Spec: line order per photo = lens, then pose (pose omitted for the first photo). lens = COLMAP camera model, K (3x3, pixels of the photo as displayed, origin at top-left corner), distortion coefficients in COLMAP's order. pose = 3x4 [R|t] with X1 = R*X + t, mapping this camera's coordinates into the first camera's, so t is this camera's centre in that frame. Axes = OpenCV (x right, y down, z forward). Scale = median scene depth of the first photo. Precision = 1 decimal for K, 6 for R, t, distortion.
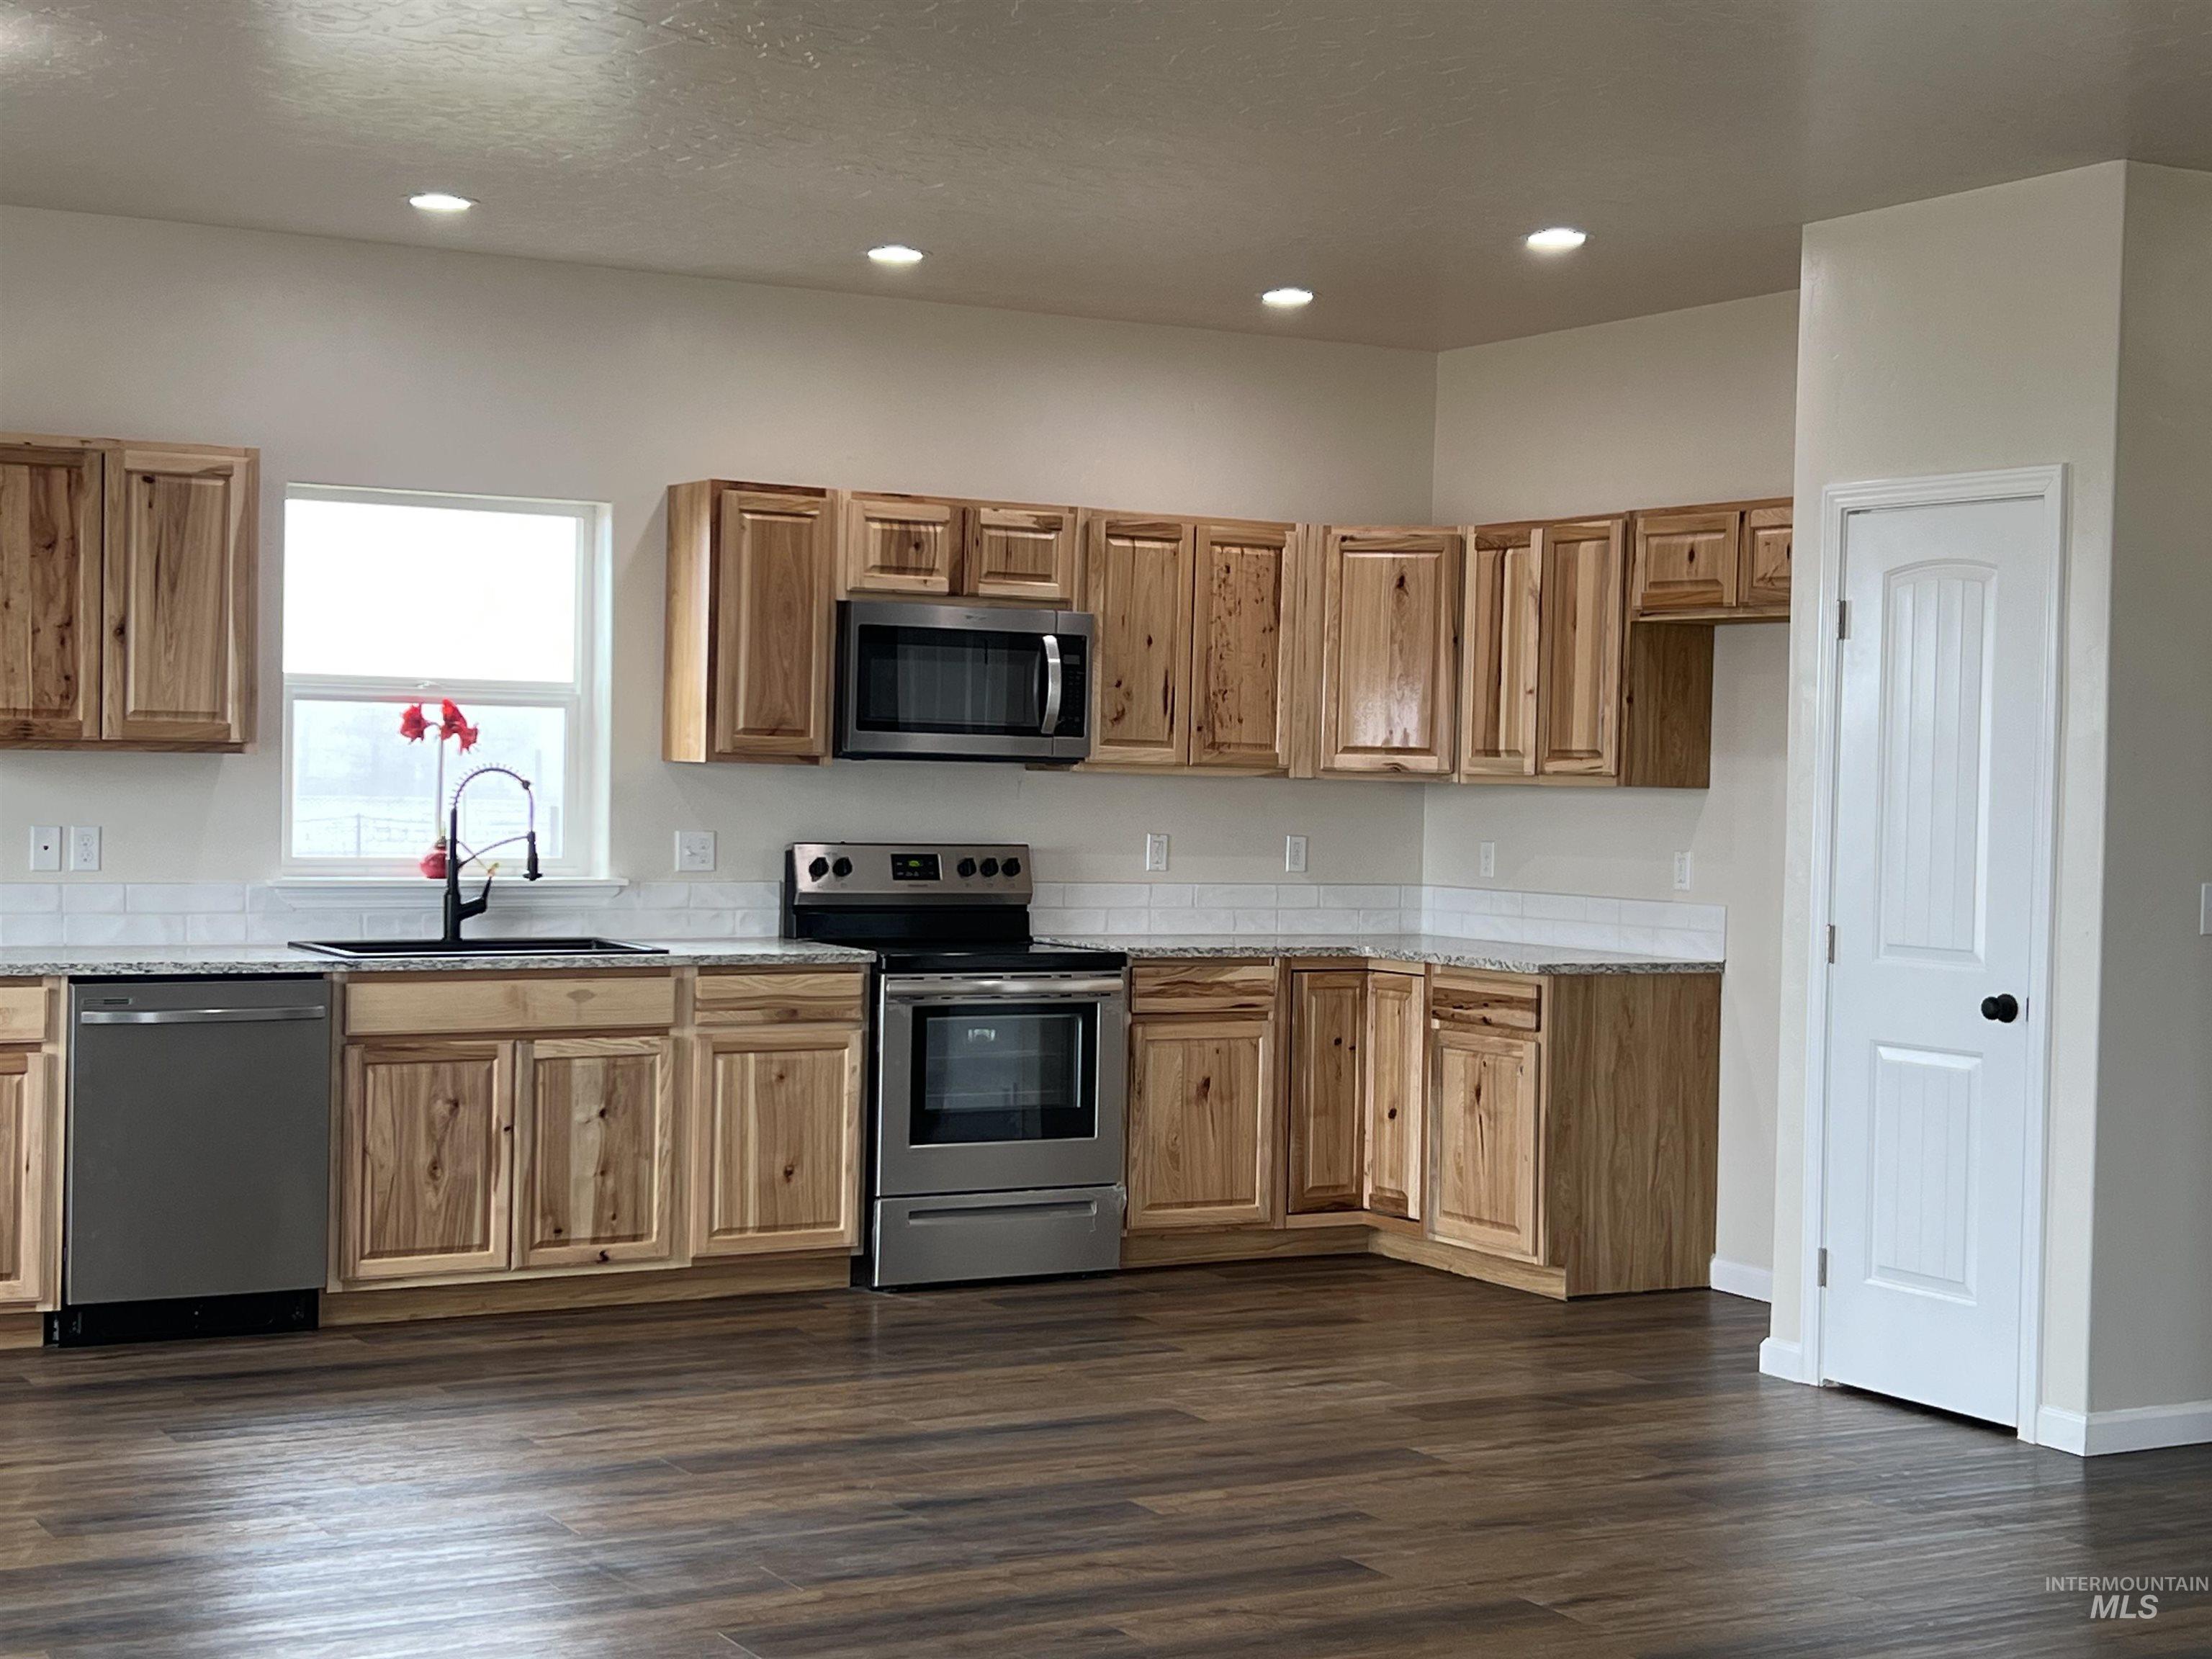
lens RADIAL K [[3230.8, 0, 1104.7], [0, 3230.8, 836.3], [0, 0, 1]] dist [0.125312, 0.000000]
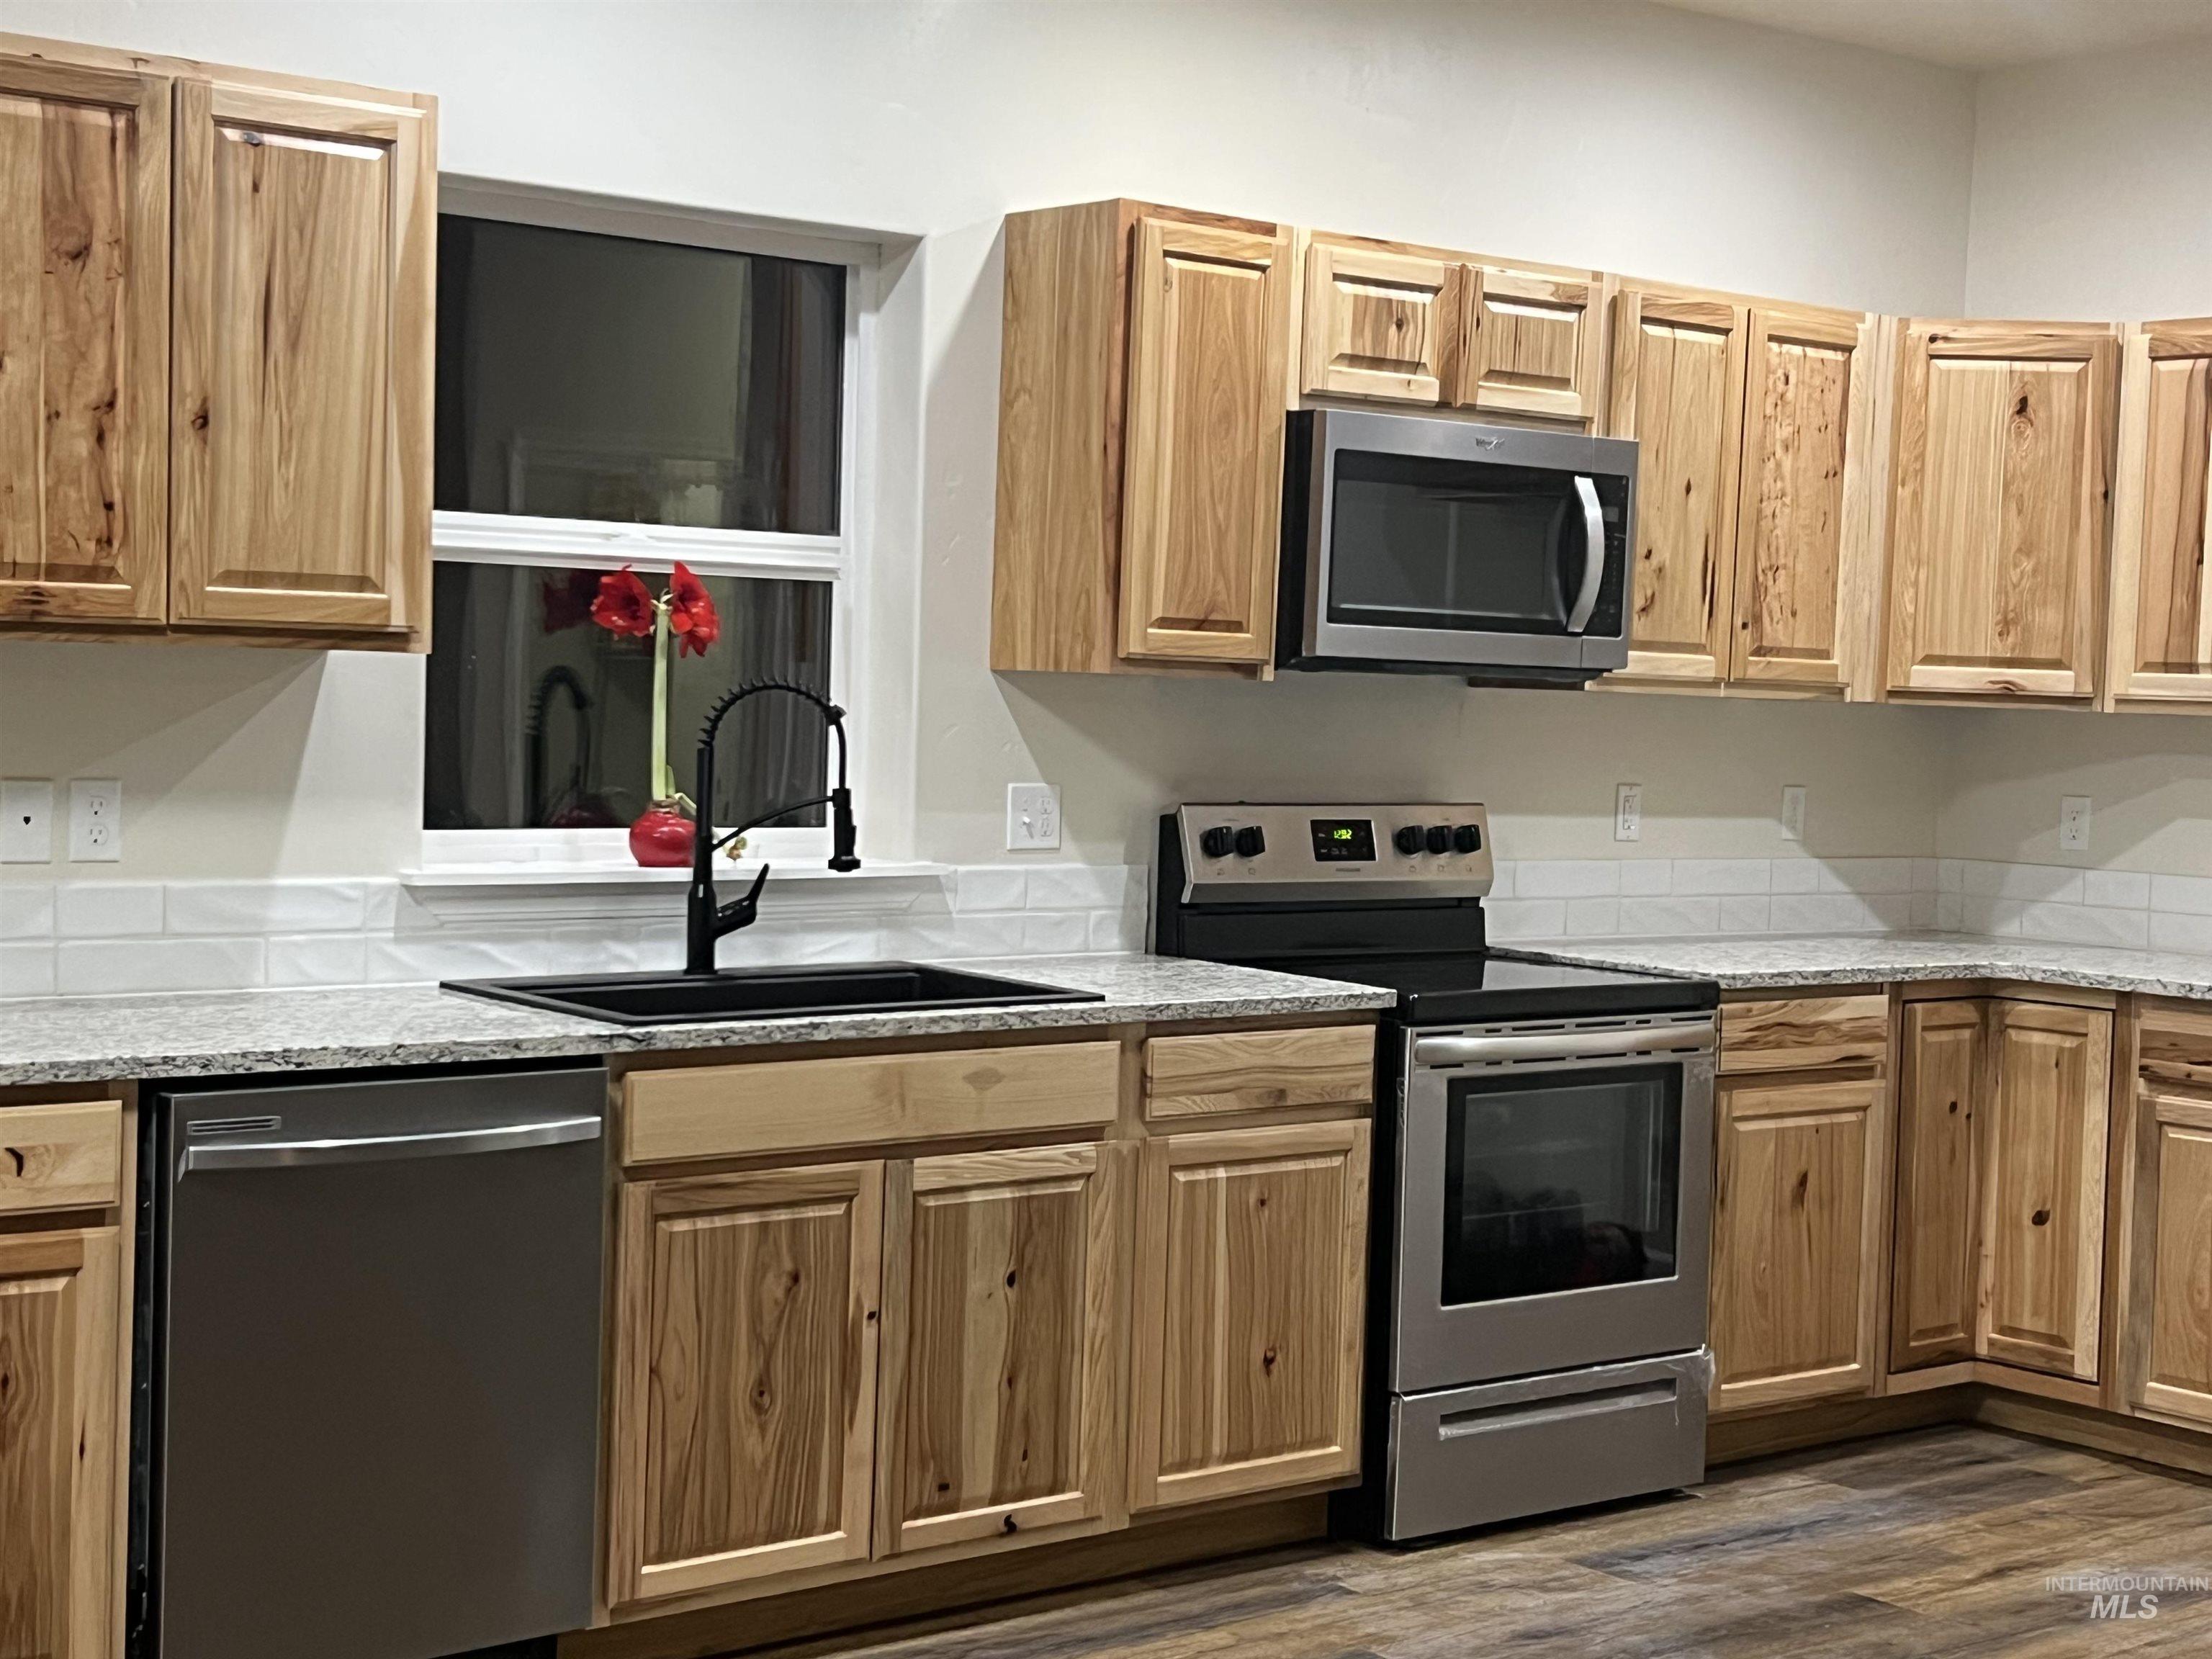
lens RADIAL K [[3273.1, 0, 1107.5], [0, 3273.1, 837.0], [0, 0, 1]] dist [0.152650, 0.000000]
pose [[0.987153, 0.003433, 0.159741, -0.218762], [-0.008849, 0.999409, 0.033207, -0.012664], [-0.159532, -0.034194, 0.986600, 0.395718]]
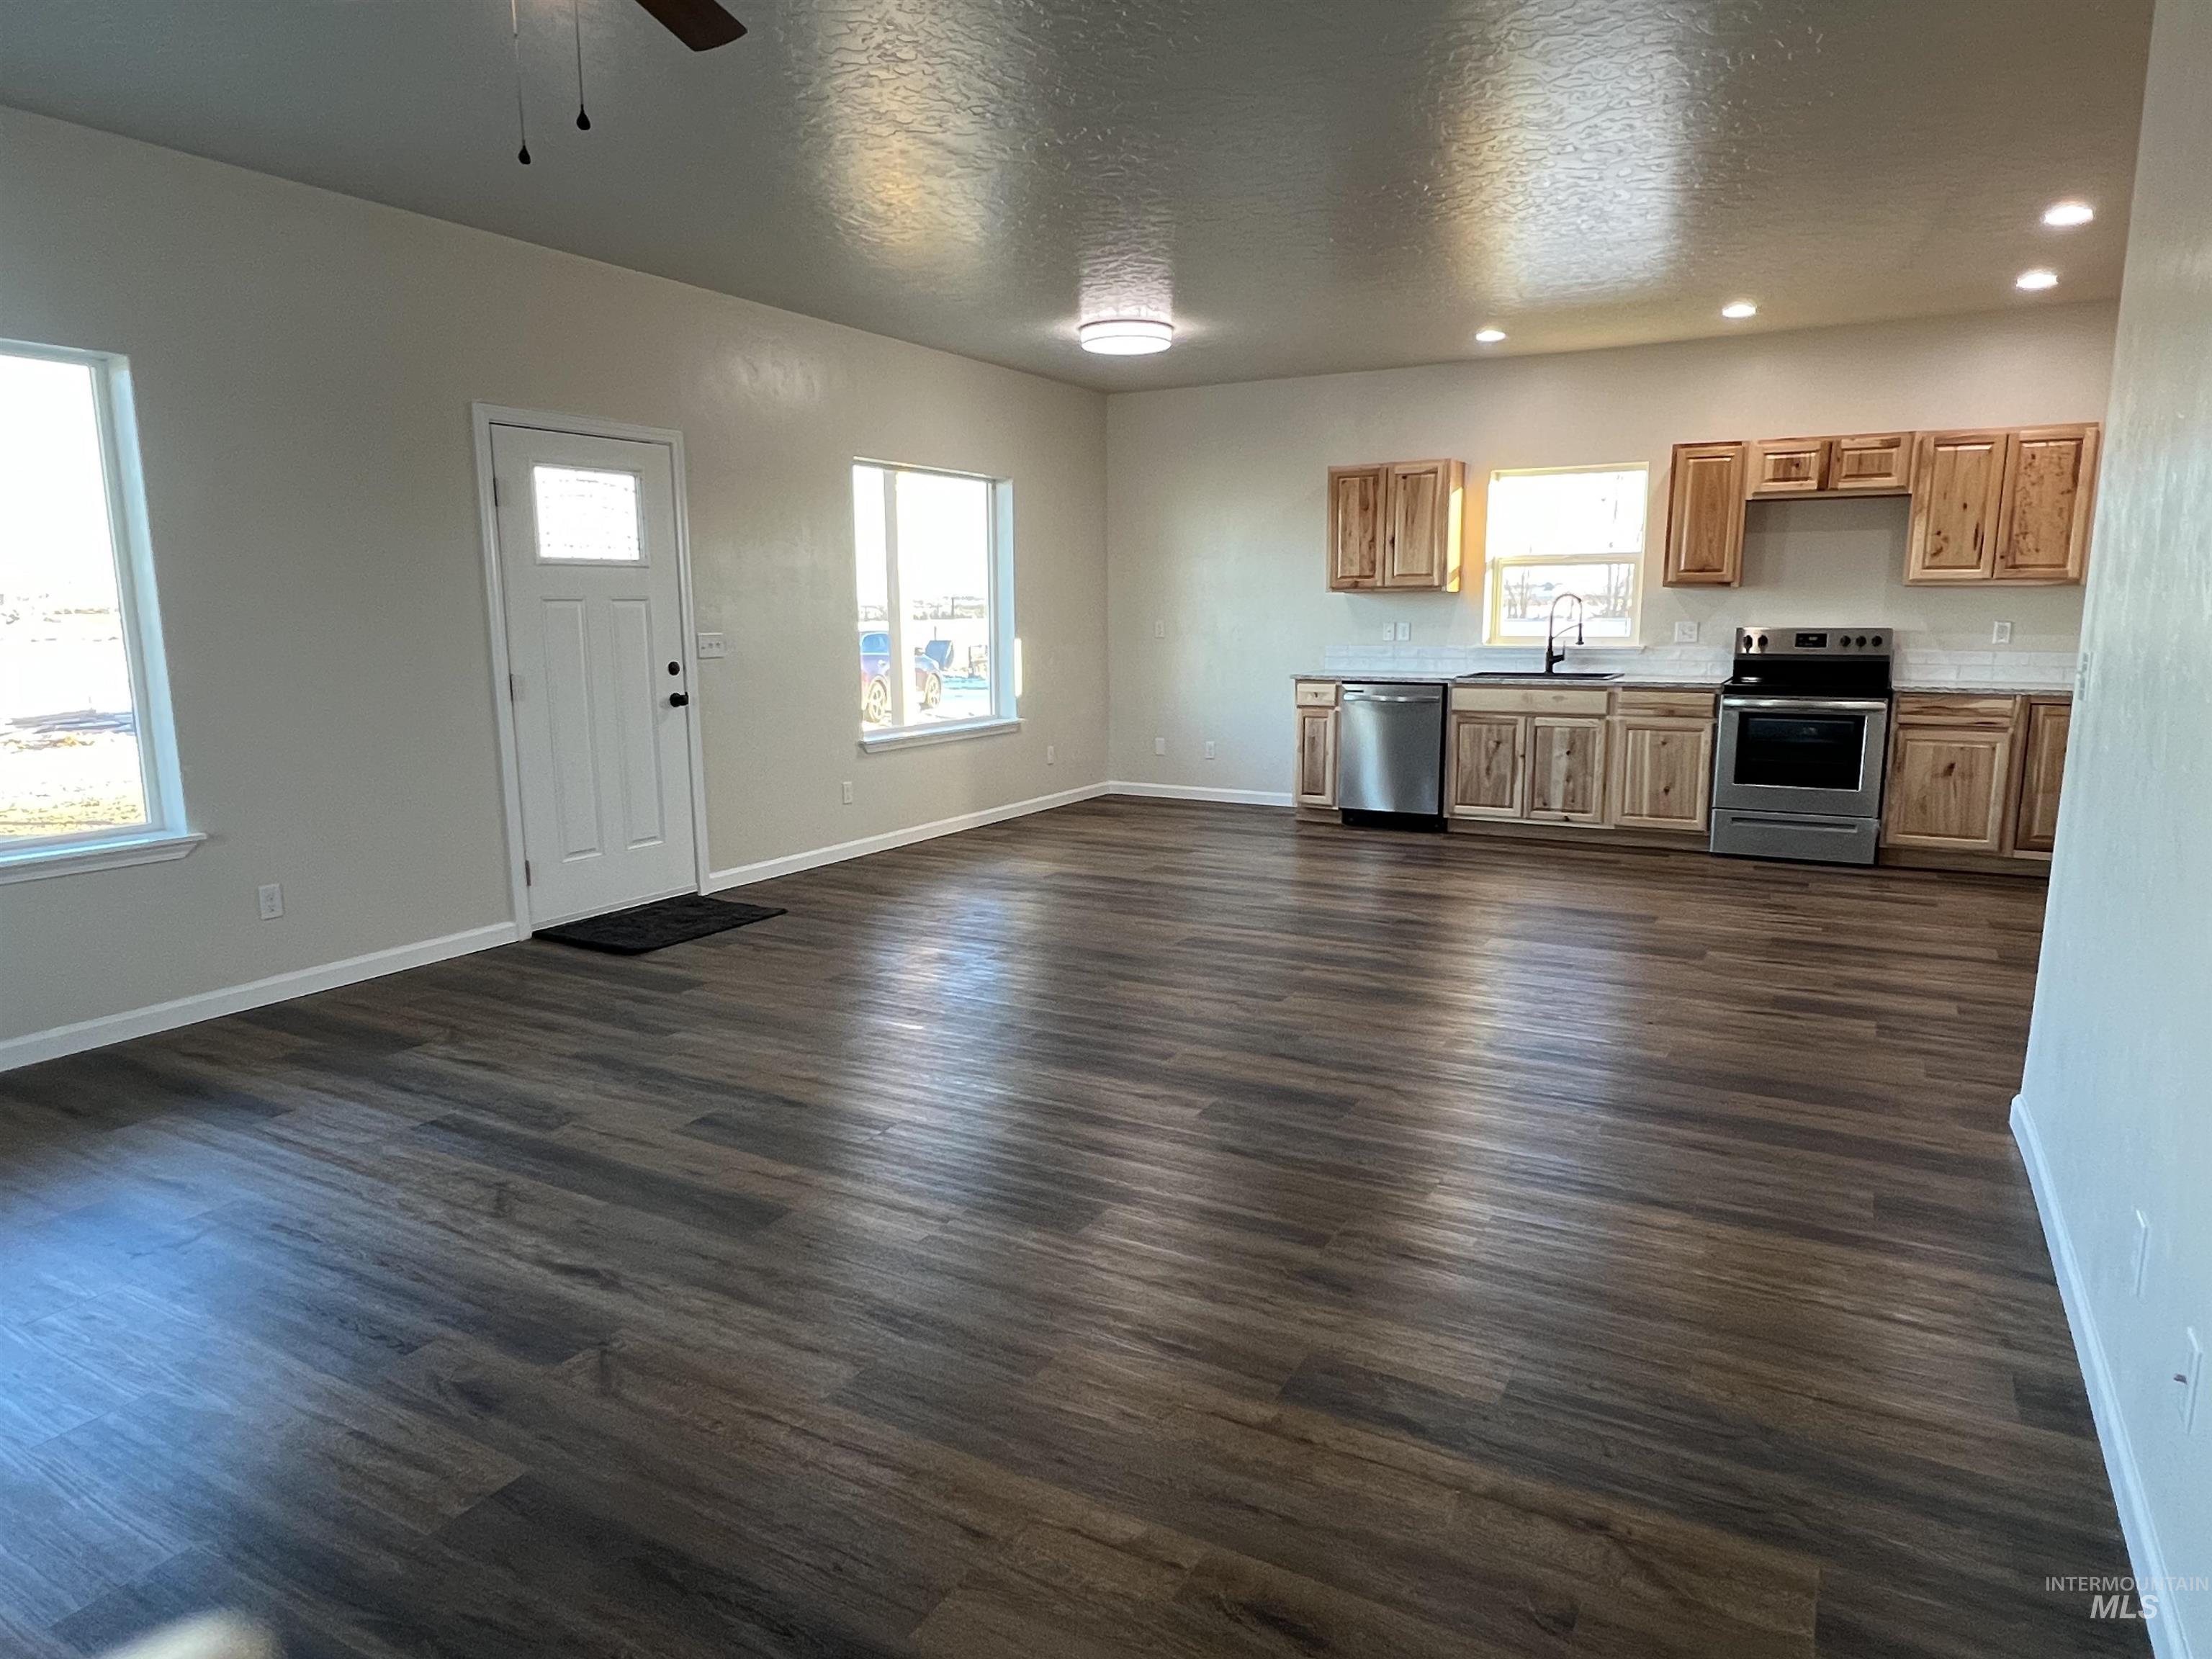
lens RADIAL K [[1360.0, 0, 1098.1], [0, 1360.0, 837.2], [0, 0, 1]] dist [-0.001273, 0.000486]
pose [[0.510122, 0.120505, -0.851618, 0.440306], [-0.001304, 0.990244, 0.139339, 0.013866], [0.860101, -0.069970, 0.505302, 0.249940]]
